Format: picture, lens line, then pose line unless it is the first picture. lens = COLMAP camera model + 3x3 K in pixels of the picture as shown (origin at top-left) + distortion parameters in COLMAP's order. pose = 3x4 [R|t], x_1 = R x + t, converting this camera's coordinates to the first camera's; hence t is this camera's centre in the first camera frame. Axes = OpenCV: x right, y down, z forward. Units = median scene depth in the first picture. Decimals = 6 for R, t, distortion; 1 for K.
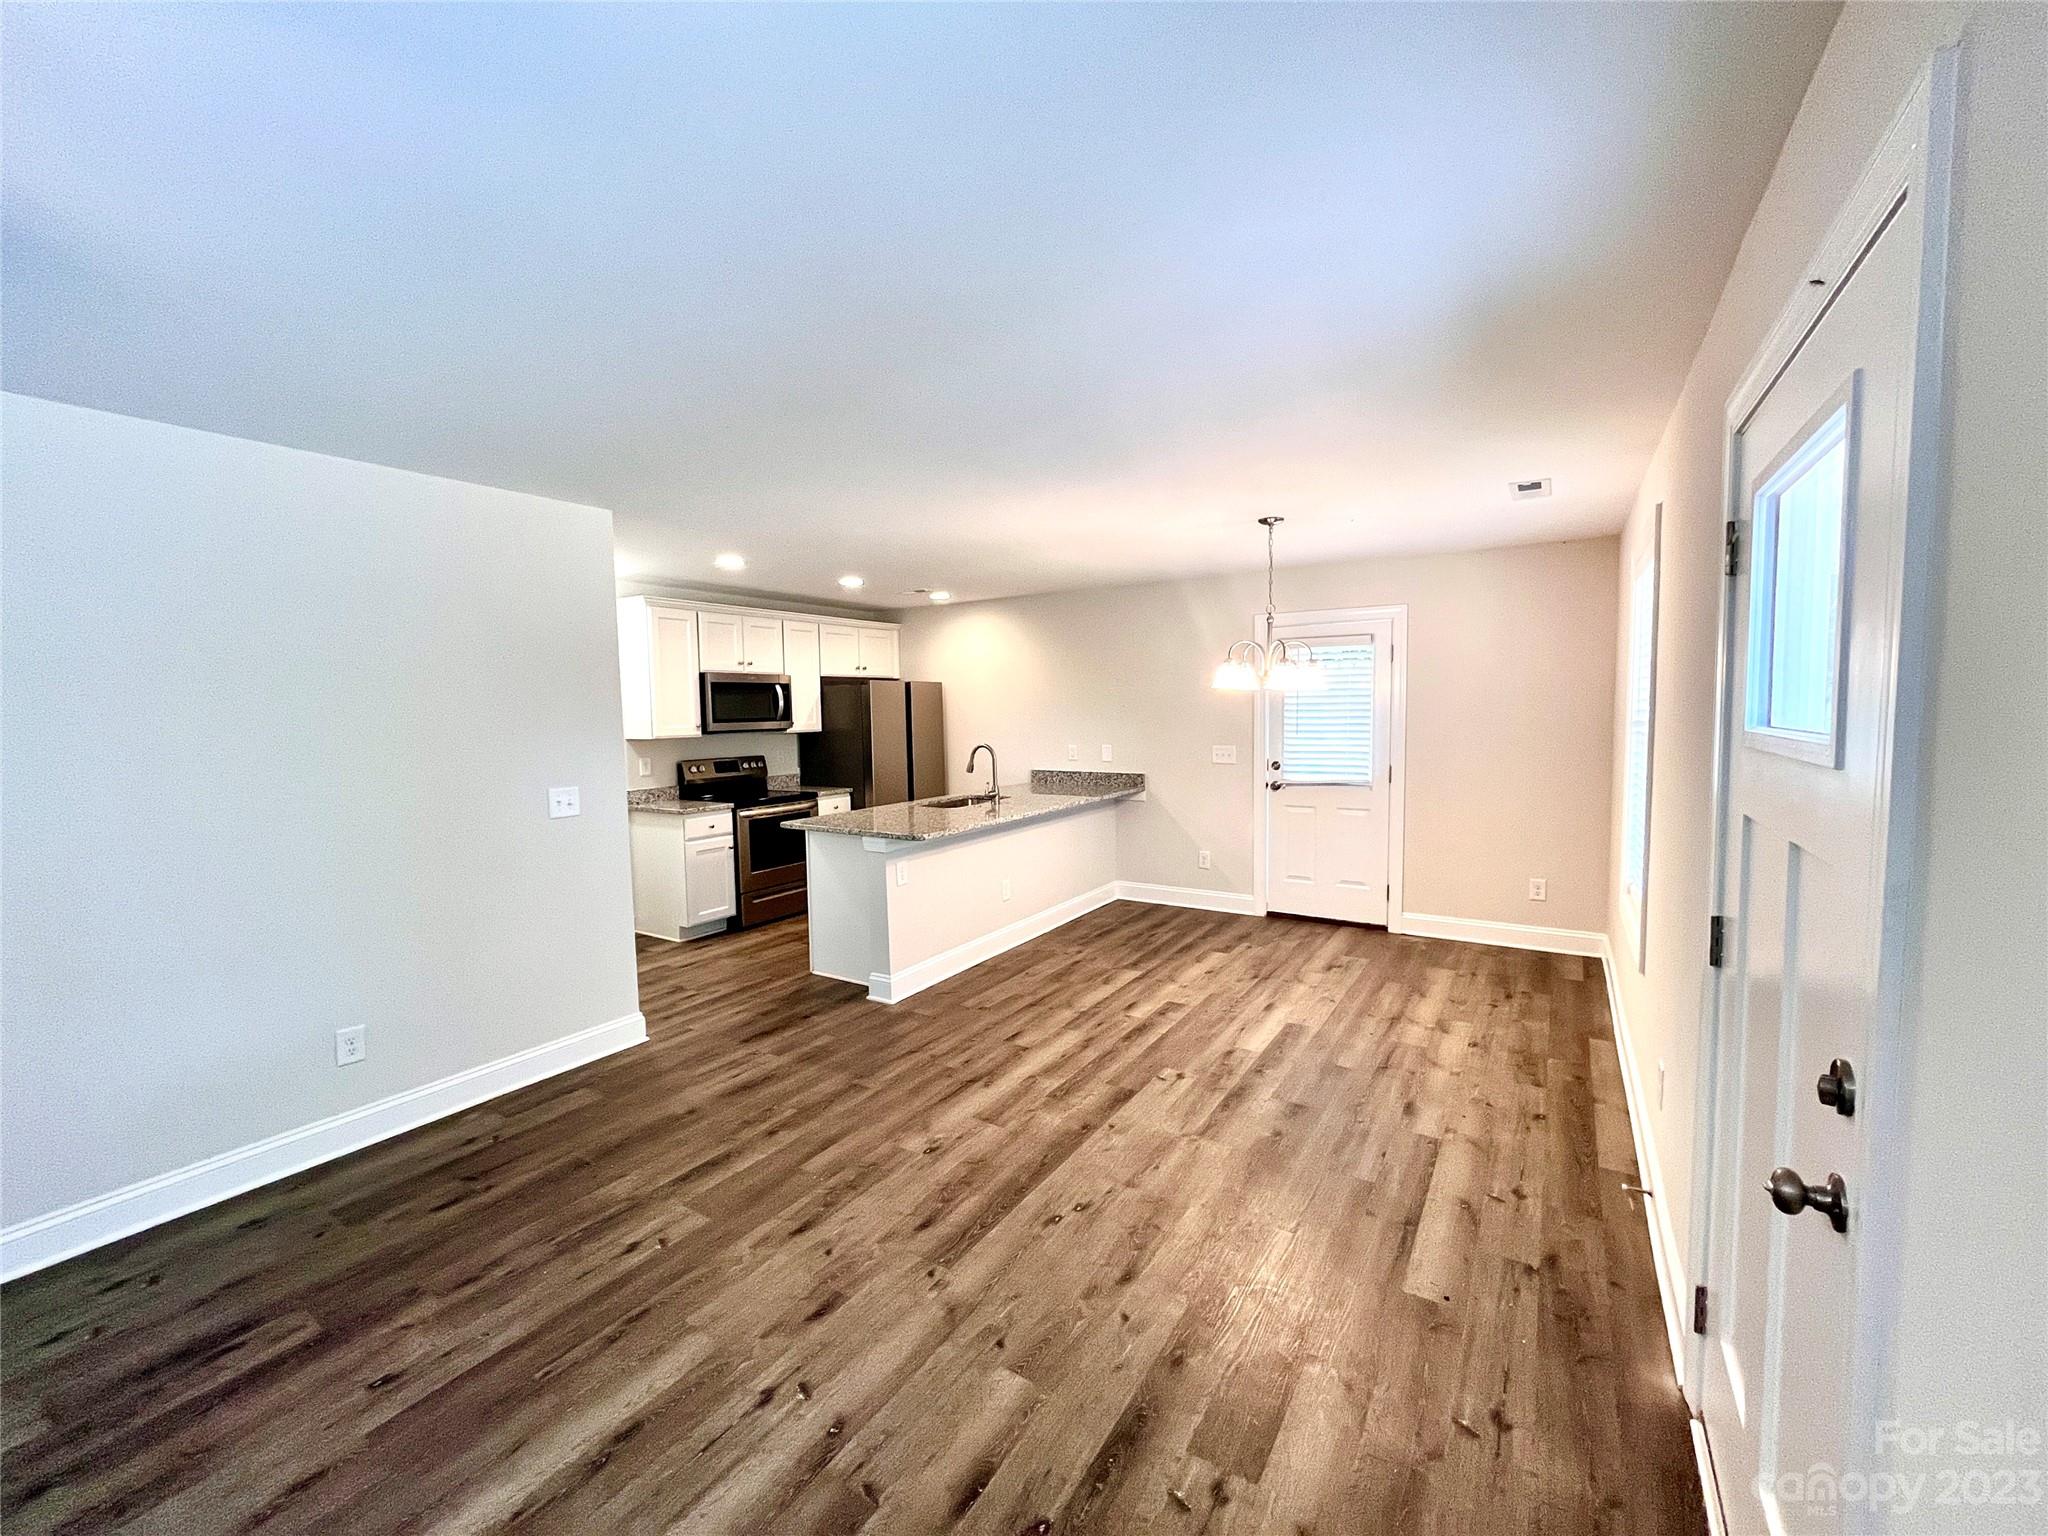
lens RADIAL K [[825.4, 0, 1030.1], [0, 825.4, 764.9], [0, 0, 1]] dist [-0.000930, 0.000071]
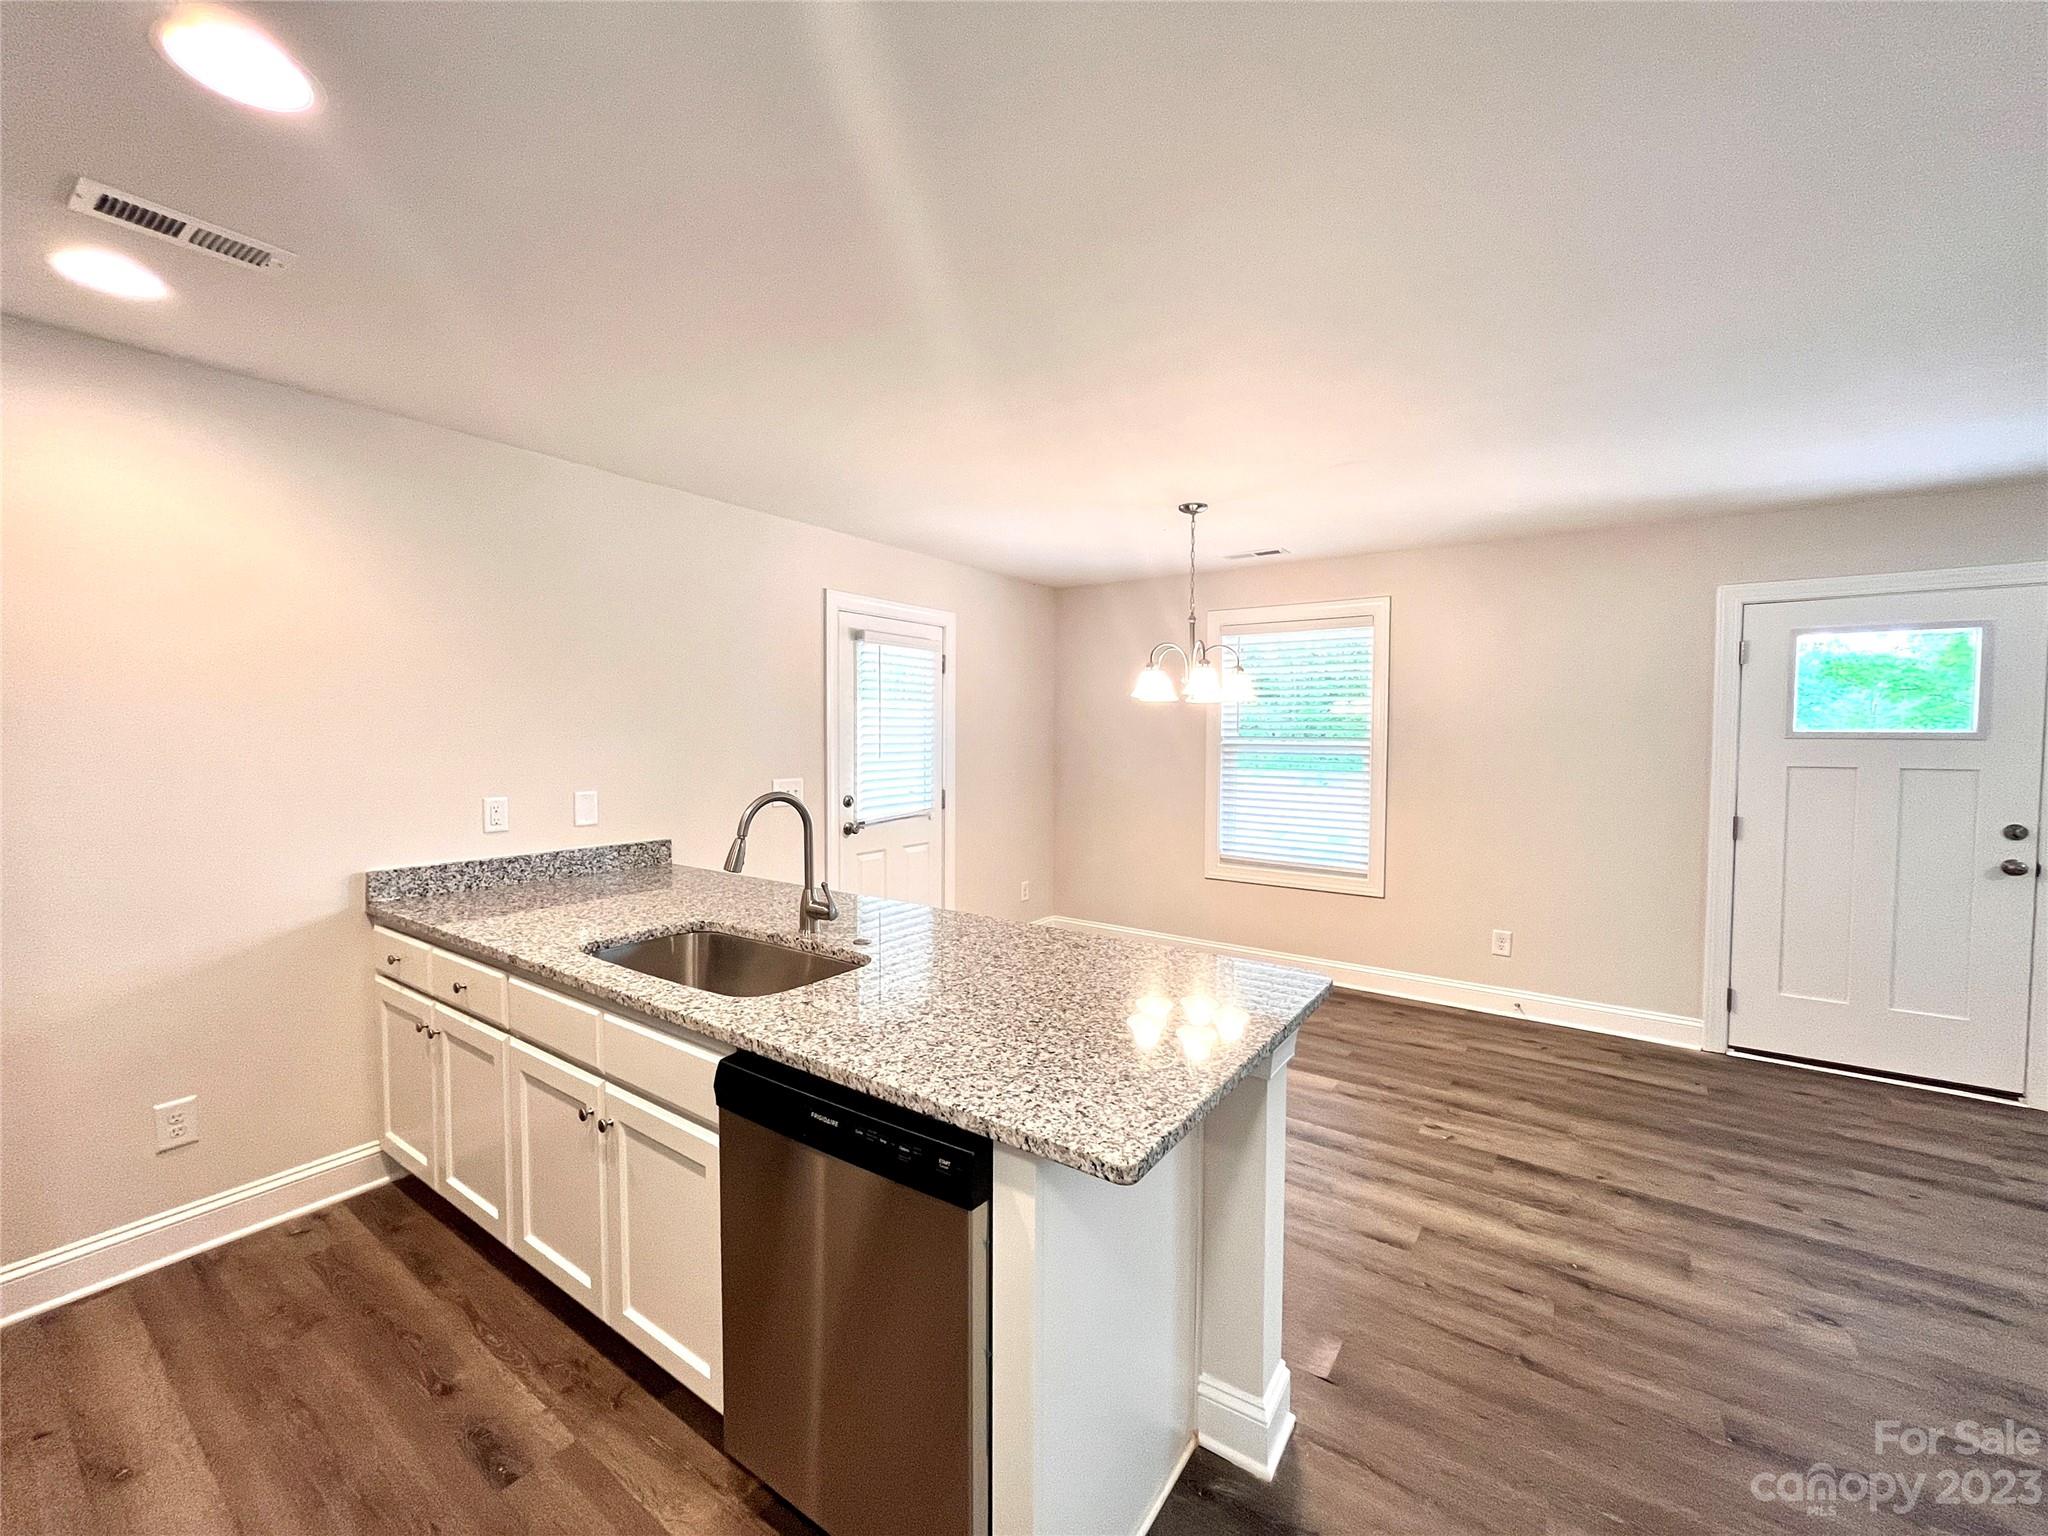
lens RADIAL K [[825.4, 0, 1030.1], [0, 825.4, 764.9], [0, 0, 1]] dist [-0.000930, 0.000071]
pose [[0.040630, -0.026806, 0.998815, -0.589090], [0.065217, 0.997580, 0.024120, -0.053351], [-0.997044, 0.064160, 0.042280, 1.125461]]
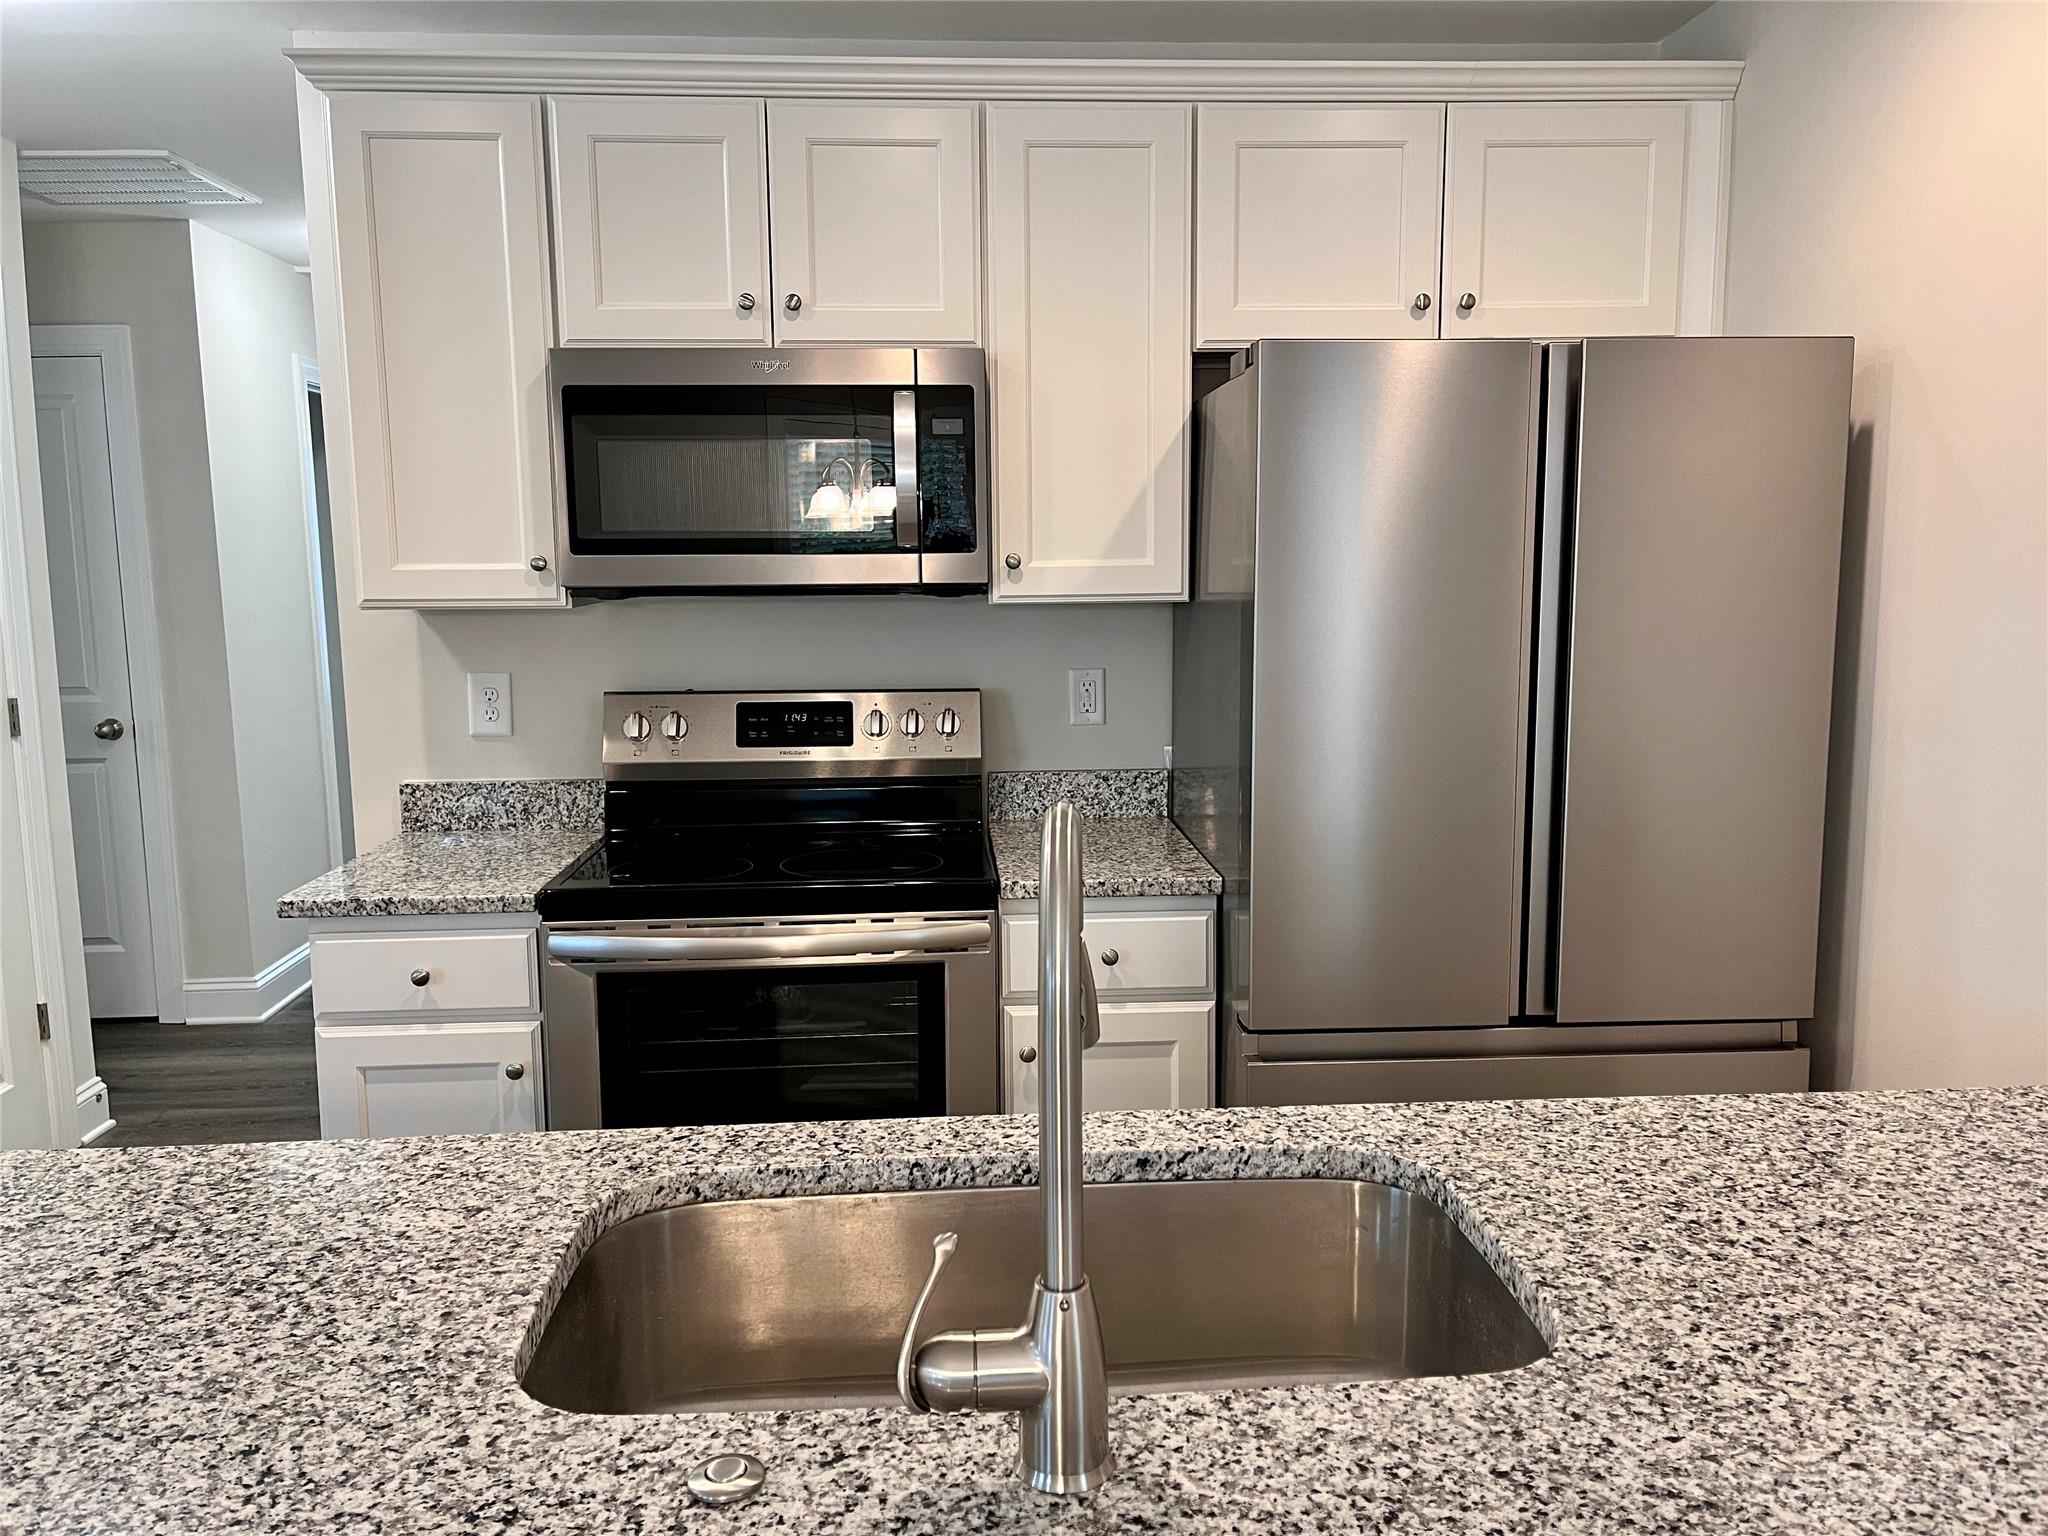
lens RADIAL K [[1556.9, 0, 1021.4], [0, 1556.9, 762.2], [0, 0, 1]] dist [0.073140, -0.095976]
pose [[0.586680, 0.120247, -0.800842, 0.113657], [-0.056839, 0.992590, 0.107398, -0.065642], [0.807822, -0.017489, 0.589167, 1.161713]]
